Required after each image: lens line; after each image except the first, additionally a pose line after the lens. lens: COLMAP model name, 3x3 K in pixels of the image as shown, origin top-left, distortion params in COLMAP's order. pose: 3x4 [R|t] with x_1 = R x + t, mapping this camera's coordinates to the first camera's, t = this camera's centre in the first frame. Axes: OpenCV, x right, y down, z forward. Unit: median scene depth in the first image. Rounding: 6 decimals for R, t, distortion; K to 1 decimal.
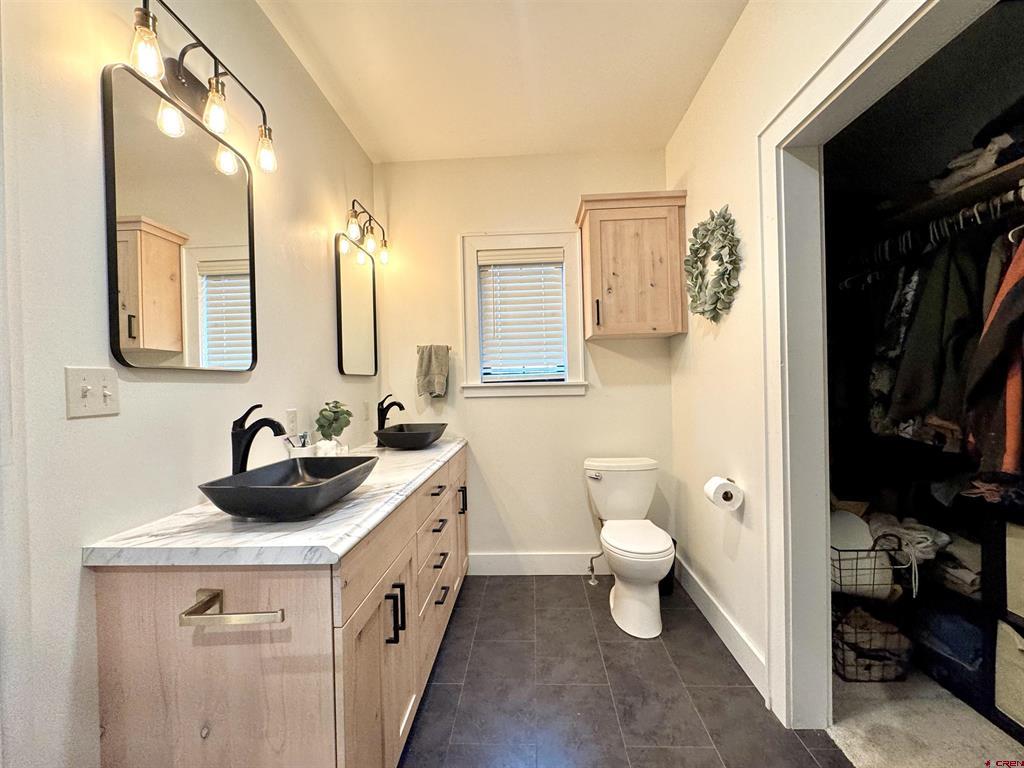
lens RADIAL K [[414.9, 0, 507.6], [0, 414.9, 394.4], [0, 0, 1]] dist [-0.002112, -0.000062]
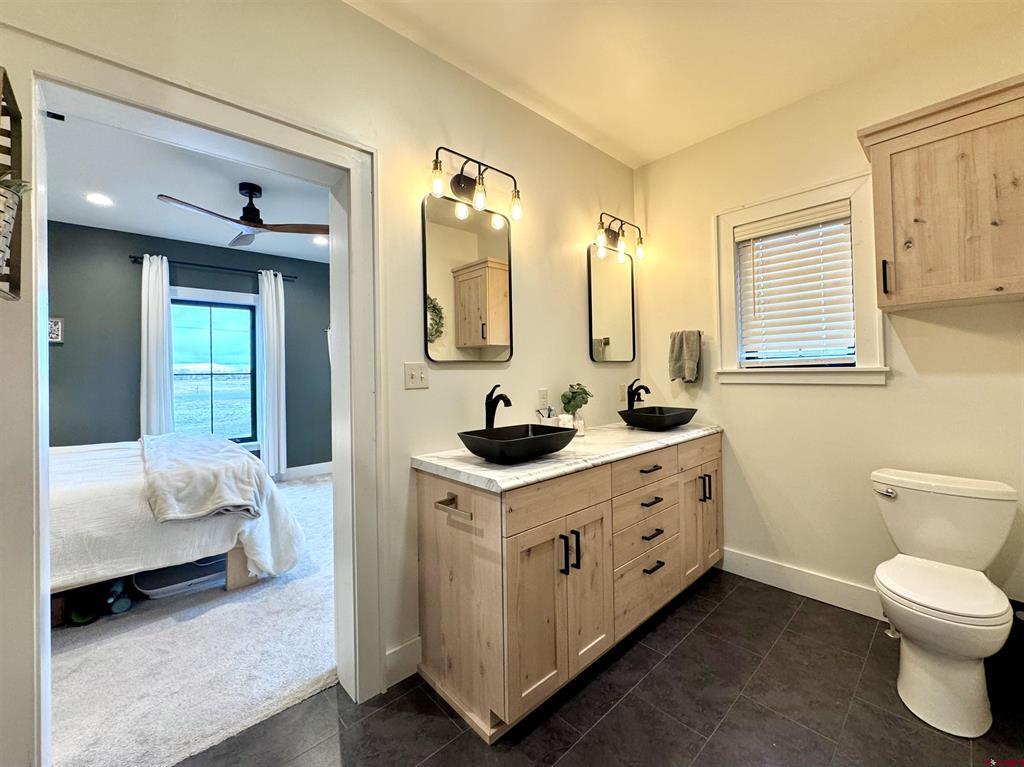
lens RADIAL K [[408.1, 0, 513.6], [0, 408.1, 380.2], [0, 0, 1]] dist [-0.000020, -0.000003]
pose [[0.718281, 0.024221, -0.695332, 0.253466], [-0.016417, 0.999706, 0.017864, -0.010958], [0.695560, -0.001416, 0.718467, -0.010125]]
